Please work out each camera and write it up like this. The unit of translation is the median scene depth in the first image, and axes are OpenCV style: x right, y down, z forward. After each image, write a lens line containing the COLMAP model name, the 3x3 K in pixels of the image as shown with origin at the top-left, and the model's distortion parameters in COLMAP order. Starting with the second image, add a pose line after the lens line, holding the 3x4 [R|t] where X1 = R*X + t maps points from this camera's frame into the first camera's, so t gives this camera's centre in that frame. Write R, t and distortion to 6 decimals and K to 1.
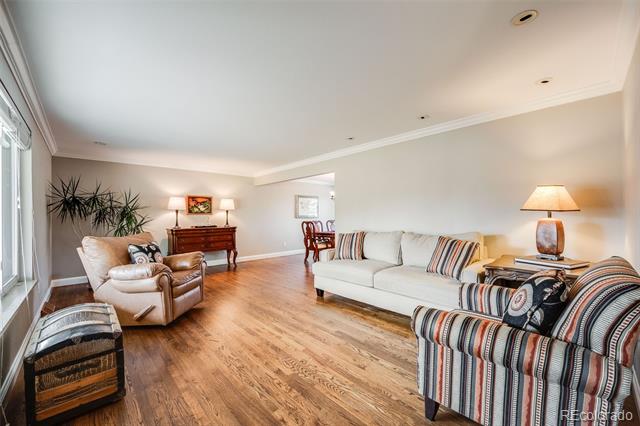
lens RADIAL K [[257.1, 0, 323.7], [0, 257.1, 215.6], [0, 0, 1]] dist [-0.000055, 0.000540]
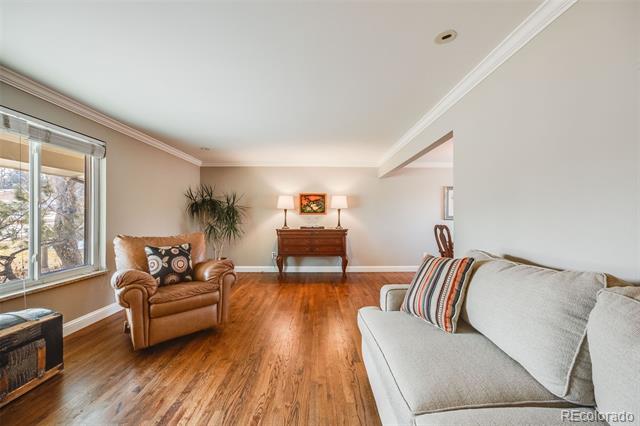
lens RADIAL K [[257.1, 0, 322.7], [0, 257.1, 213.0], [0, 0, 1]] dist [-0.000055, 0.000540]
pose [[0.737503, -0.001552, -0.675342, 0.223196], [-0.005271, 0.999954, -0.008054, -0.001378], [0.675323, 0.009500, 0.737461, 0.494622]]
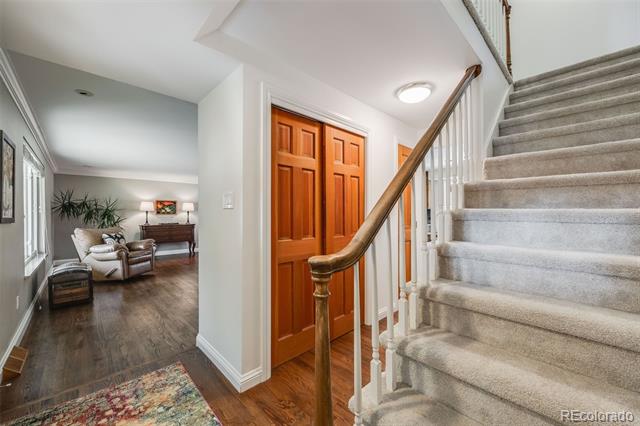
lens RADIAL K [[257.1, 0, 323.6], [0, 257.1, 215.6], [0, 0, 1]] dist [-0.000055, 0.000540]
pose [[0.999962, 0.003579, 0.007936, 0.435548], [-0.003609, 0.999986, 0.003745, -0.008975], [-0.007923, -0.003774, 0.999961, -0.446679]]
